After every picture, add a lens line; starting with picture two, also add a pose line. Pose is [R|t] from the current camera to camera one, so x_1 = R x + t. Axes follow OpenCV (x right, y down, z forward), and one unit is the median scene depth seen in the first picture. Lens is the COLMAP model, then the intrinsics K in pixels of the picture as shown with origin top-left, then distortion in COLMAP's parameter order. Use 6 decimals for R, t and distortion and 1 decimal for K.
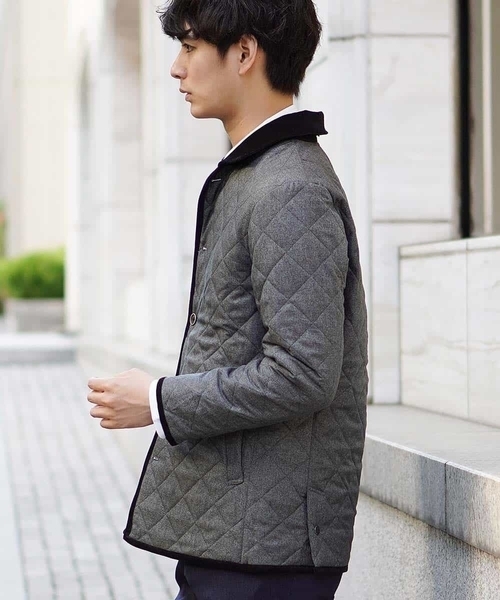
lens RADIAL K [[1453.7, 0, 250.3], [0, 1453.7, 300.2], [0, 0, 1]] dist [-0.092740, 0.000000]
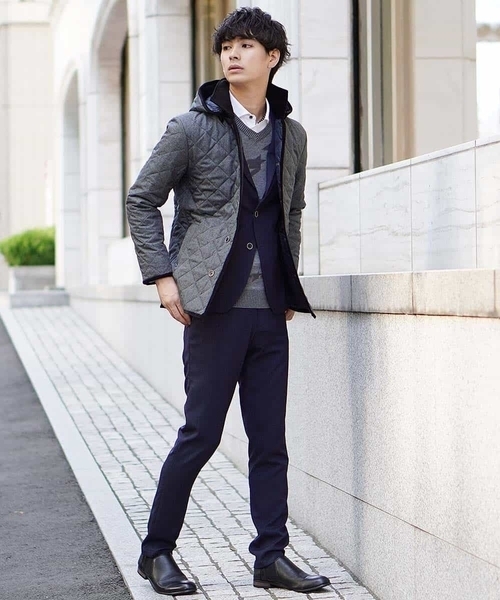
lens RADIAL K [[1453.7, 0, 249.8], [0, 1453.7, 299.4], [0, 0, 1]] dist [-0.092740, 0.000000]
pose [[0.996418, -0.000644, 0.084567, -0.119113], [0.004025, 0.999199, -0.039813, 0.164456], [-0.084474, 0.040011, 0.995622, -0.663622]]
